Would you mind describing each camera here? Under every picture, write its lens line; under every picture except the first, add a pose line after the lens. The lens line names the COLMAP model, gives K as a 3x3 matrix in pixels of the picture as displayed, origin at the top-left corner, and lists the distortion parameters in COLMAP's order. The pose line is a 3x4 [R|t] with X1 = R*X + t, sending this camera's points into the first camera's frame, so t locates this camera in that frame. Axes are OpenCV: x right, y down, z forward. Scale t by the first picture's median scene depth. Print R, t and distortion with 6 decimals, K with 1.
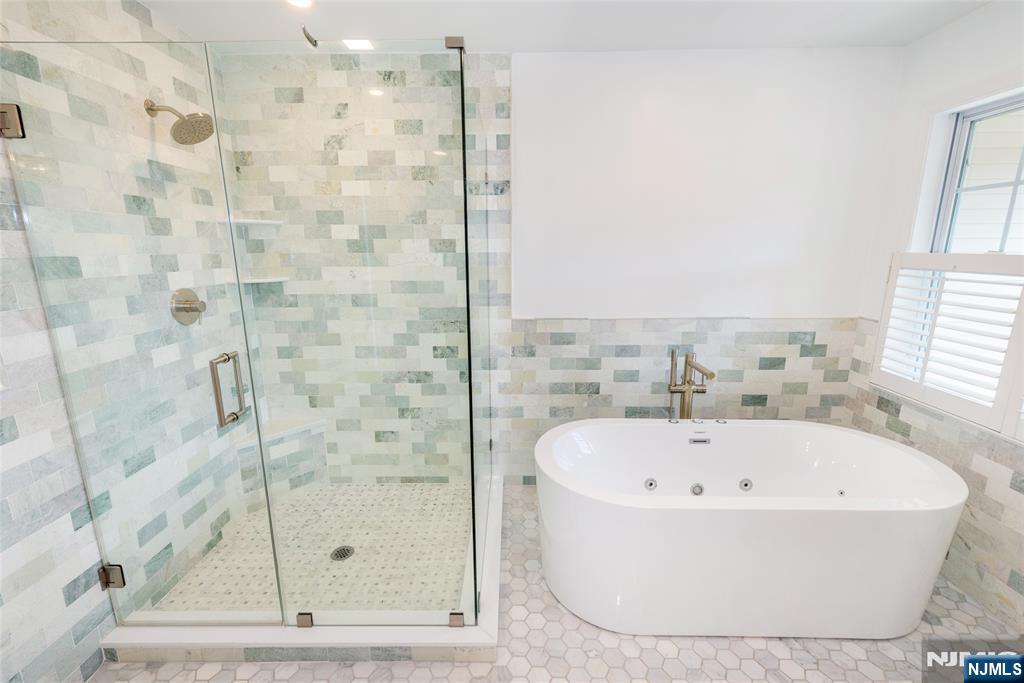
lens RADIAL K [[456.4, 0, 511.4], [0, 456.4, 344.4], [0, 0, 1]] dist [0.024434, -0.003083]
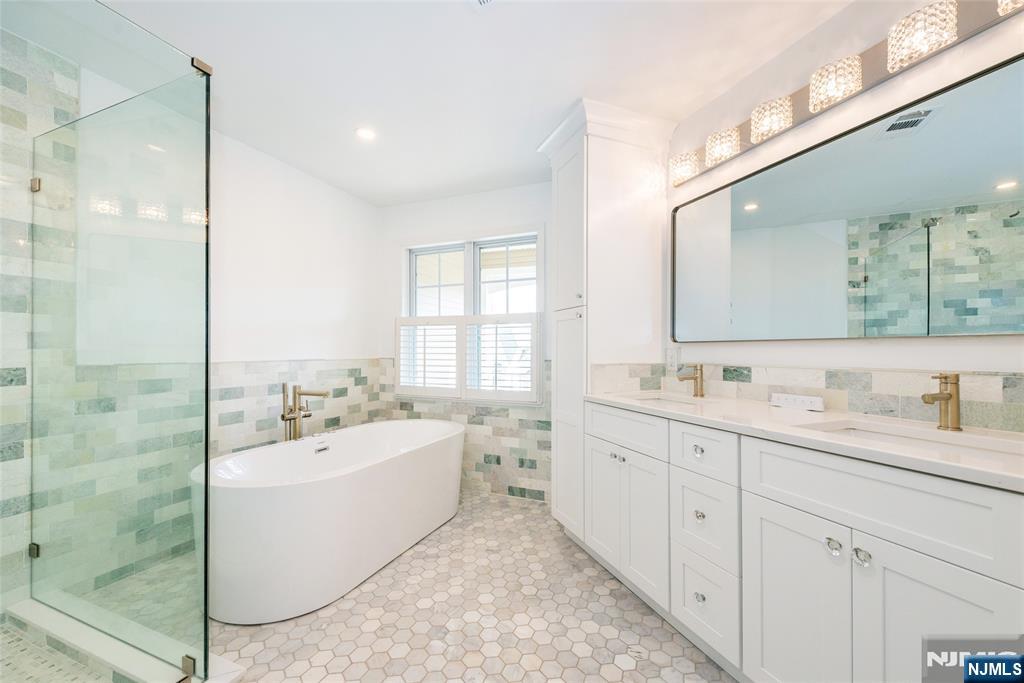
lens RADIAL K [[400.7, 0, 518.6], [0, 400.7, 348.1], [0, 0, 1]] dist [0.000568, -0.000336]
pose [[0.367060, 0.012376, 0.930115, -0.362906], [0.195954, 0.976444, -0.090323, 0.126570], [-0.909323, 0.215414, 0.355988, 0.056384]]
